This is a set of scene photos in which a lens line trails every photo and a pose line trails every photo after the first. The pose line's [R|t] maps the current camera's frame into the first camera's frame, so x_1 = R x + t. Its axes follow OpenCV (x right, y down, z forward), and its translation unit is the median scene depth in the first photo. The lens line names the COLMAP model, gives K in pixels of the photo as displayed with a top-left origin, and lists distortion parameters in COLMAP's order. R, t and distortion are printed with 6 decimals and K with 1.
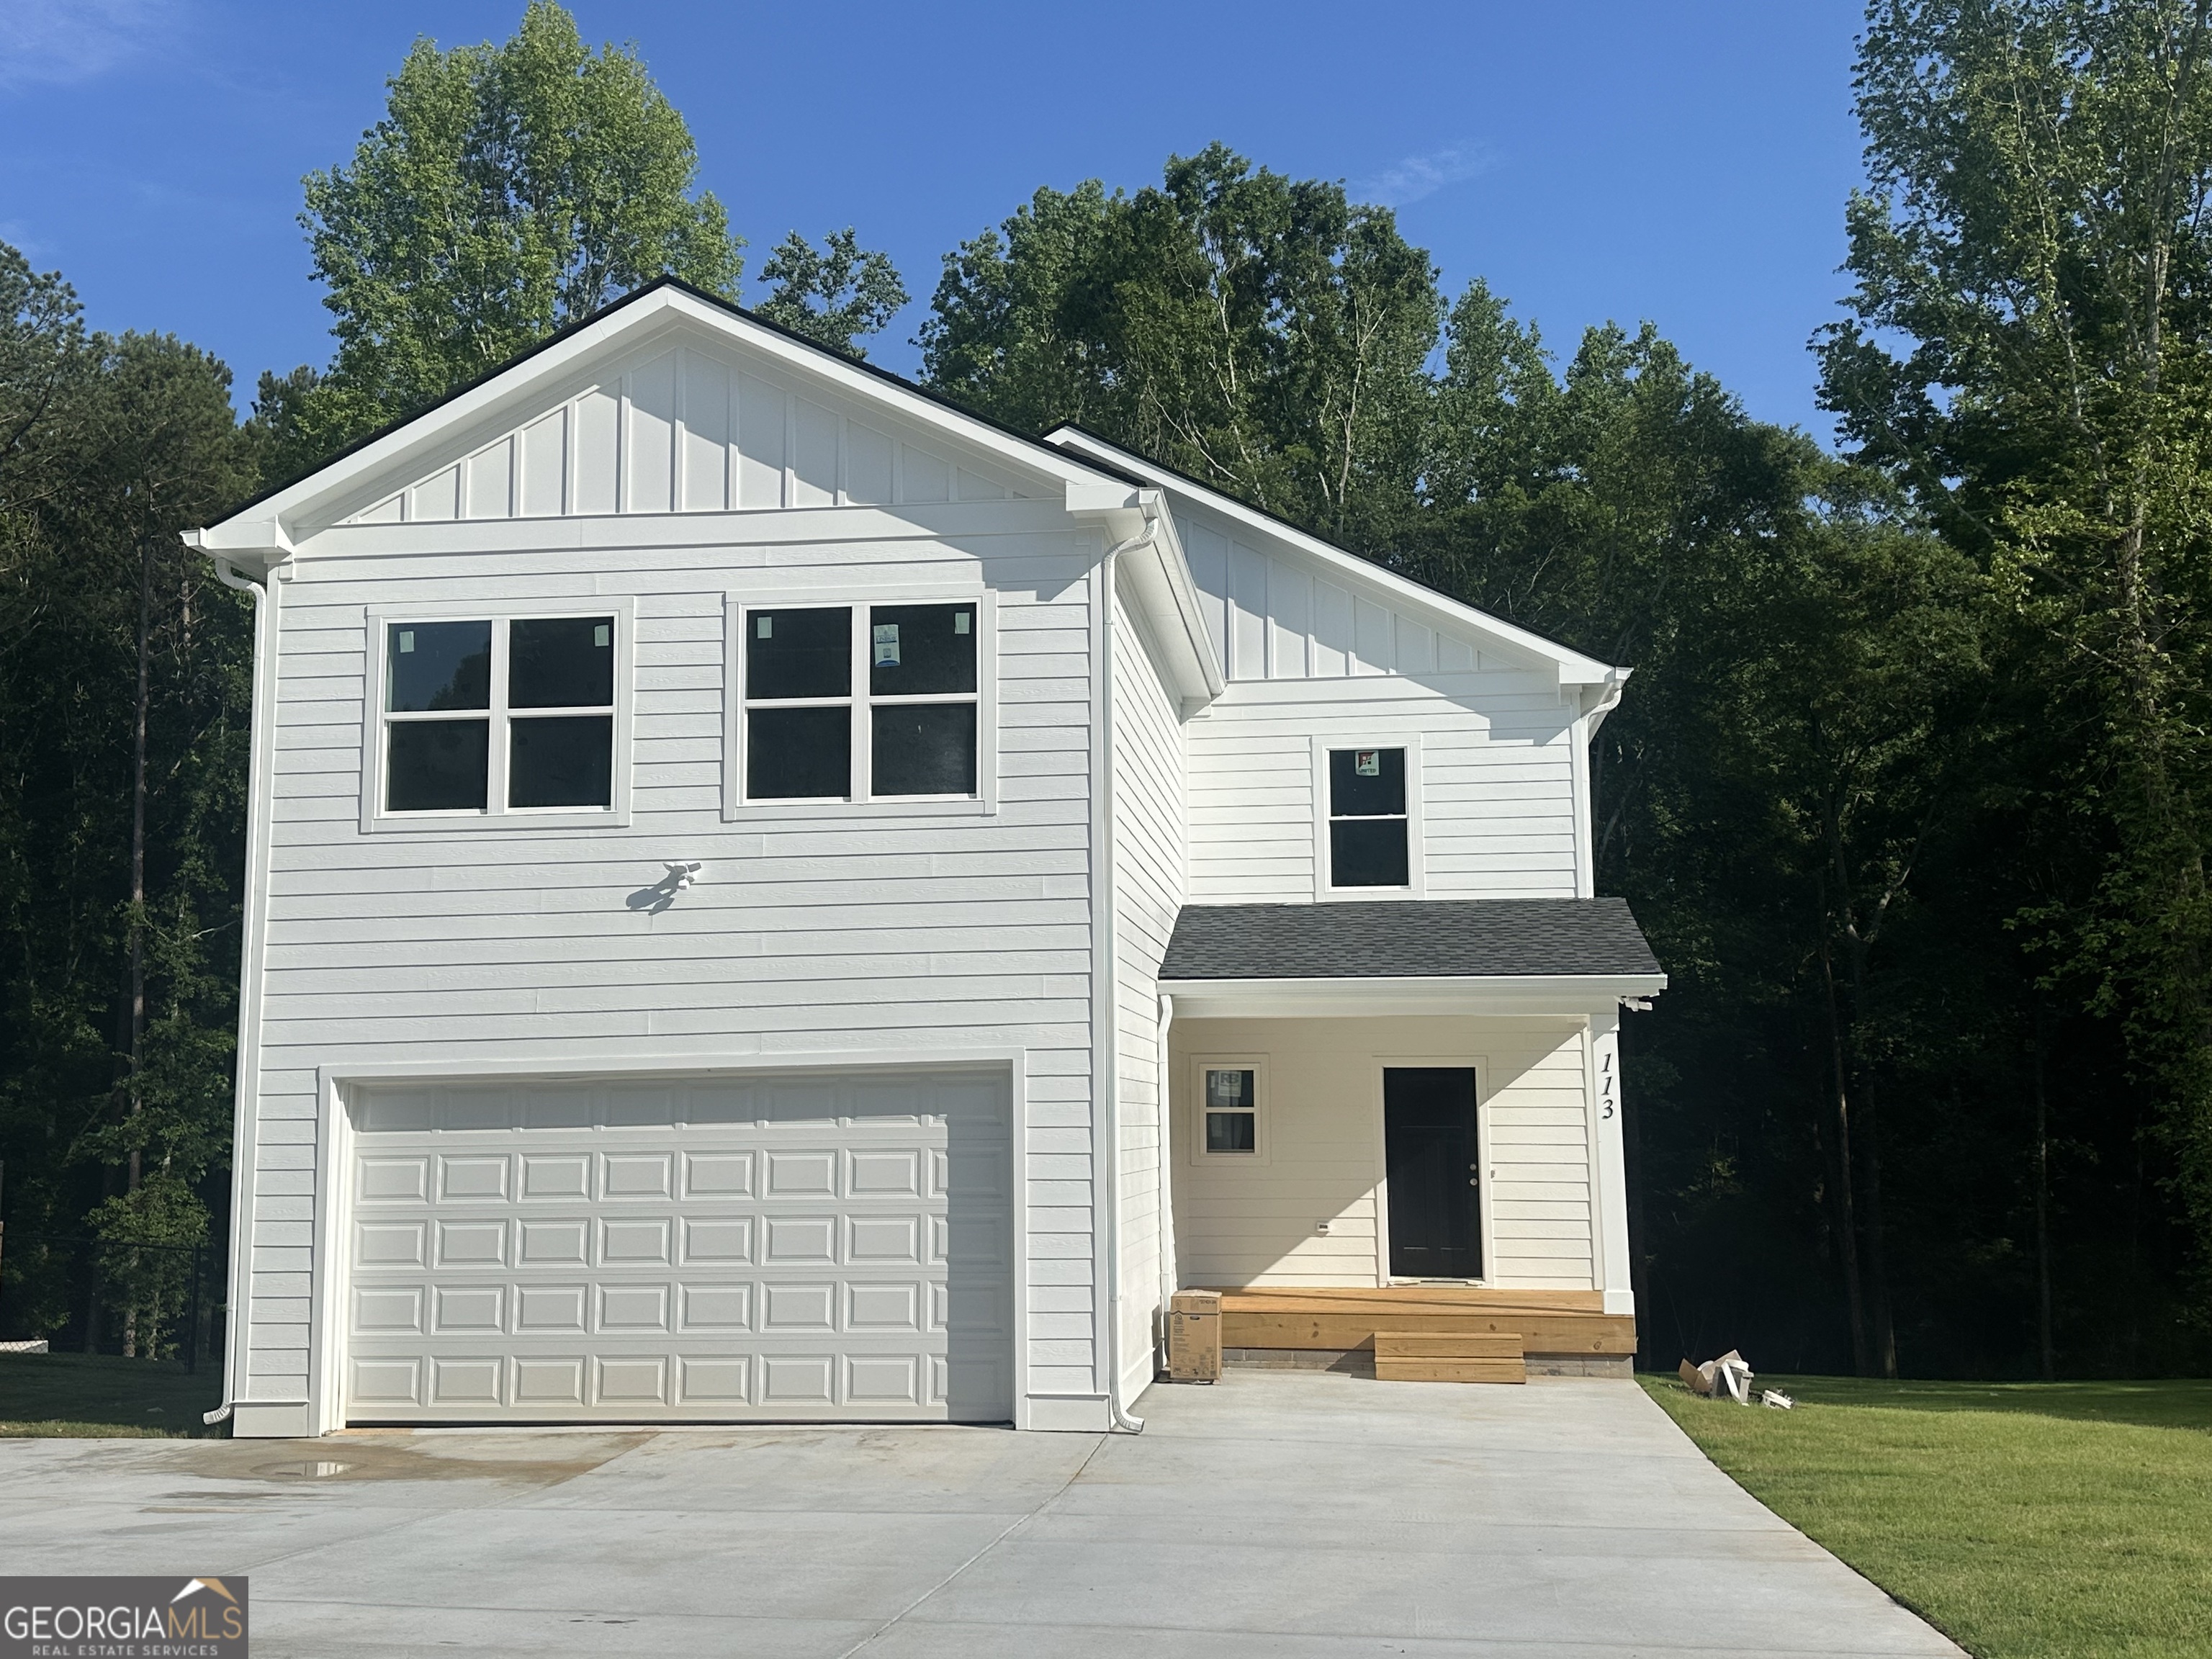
lens RADIAL K [[2261.7, 0, 1120.3], [0, 2261.7, 817.0], [0, 0, 1]] dist [0.058362, 0.000000]
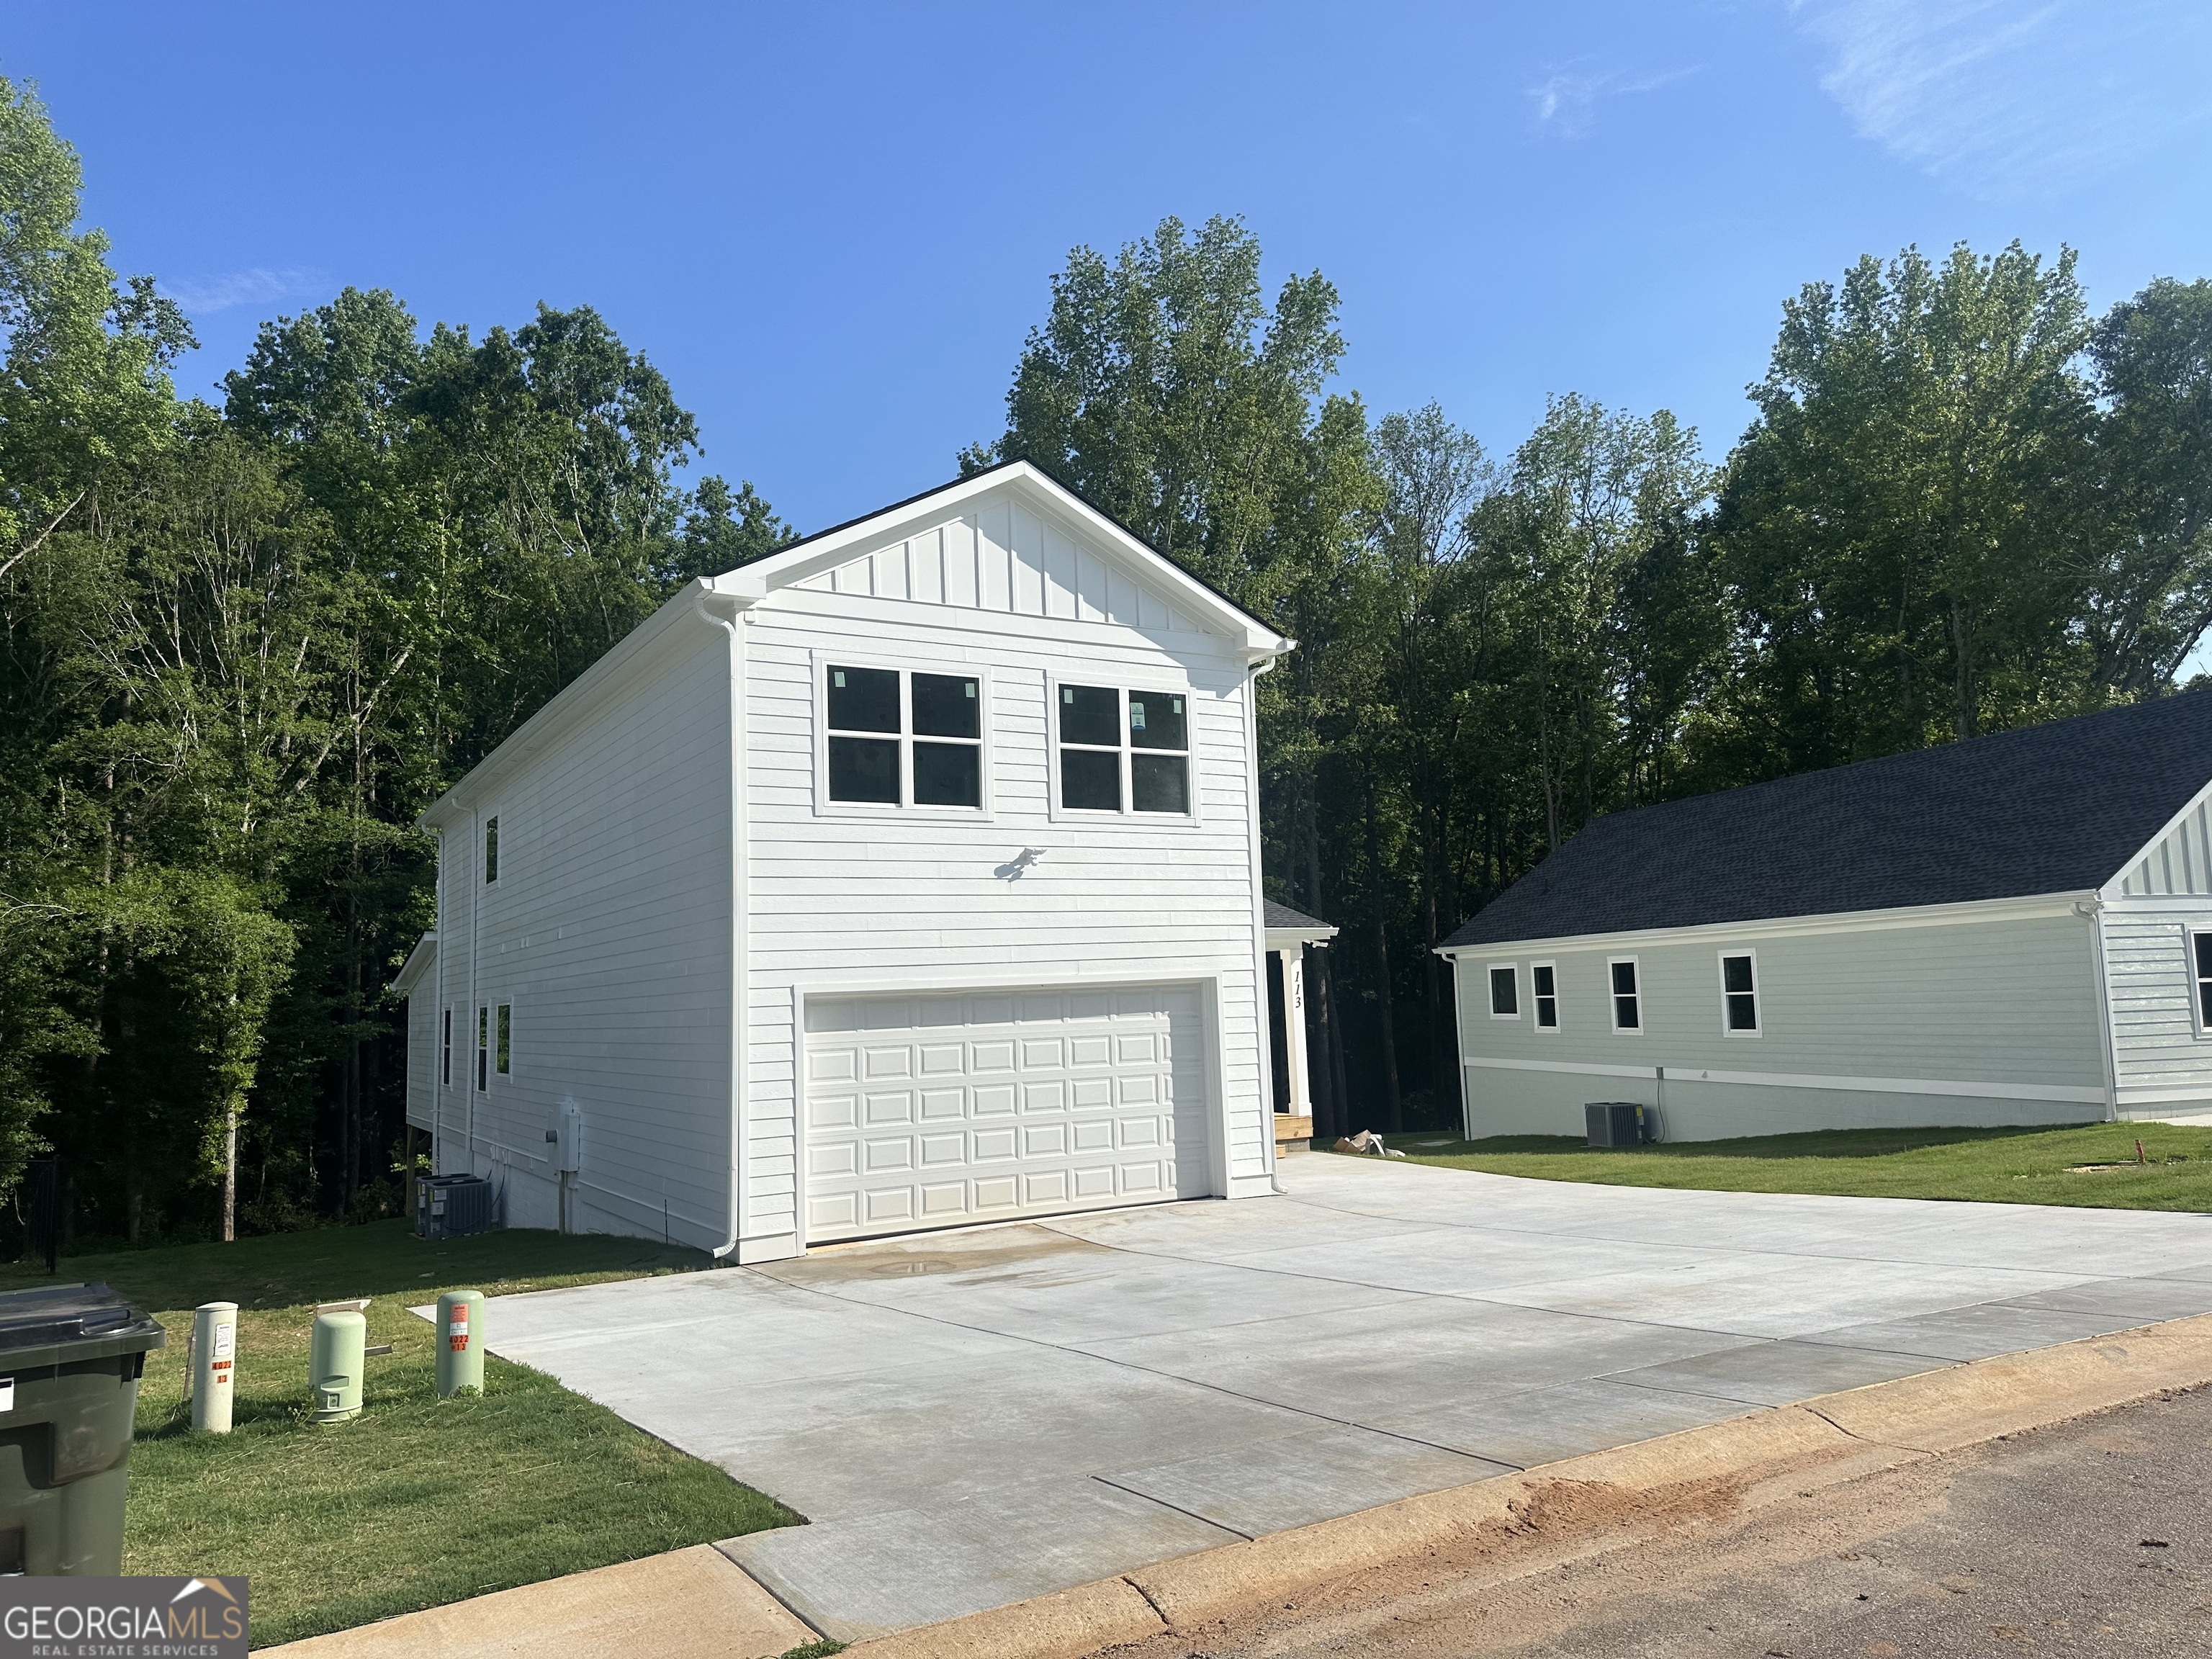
lens RADIAL K [[1540.2, 0, 1151.6], [0, 1540.2, 828.5], [0, 0, 1]] dist [0.072324, -0.026518]
pose [[0.787748, 0.049175, 0.614032, -0.744353], [-0.054893, 0.998447, -0.009538, 0.012319], [-0.613547, -0.026192, 0.789224, 0.141361]]
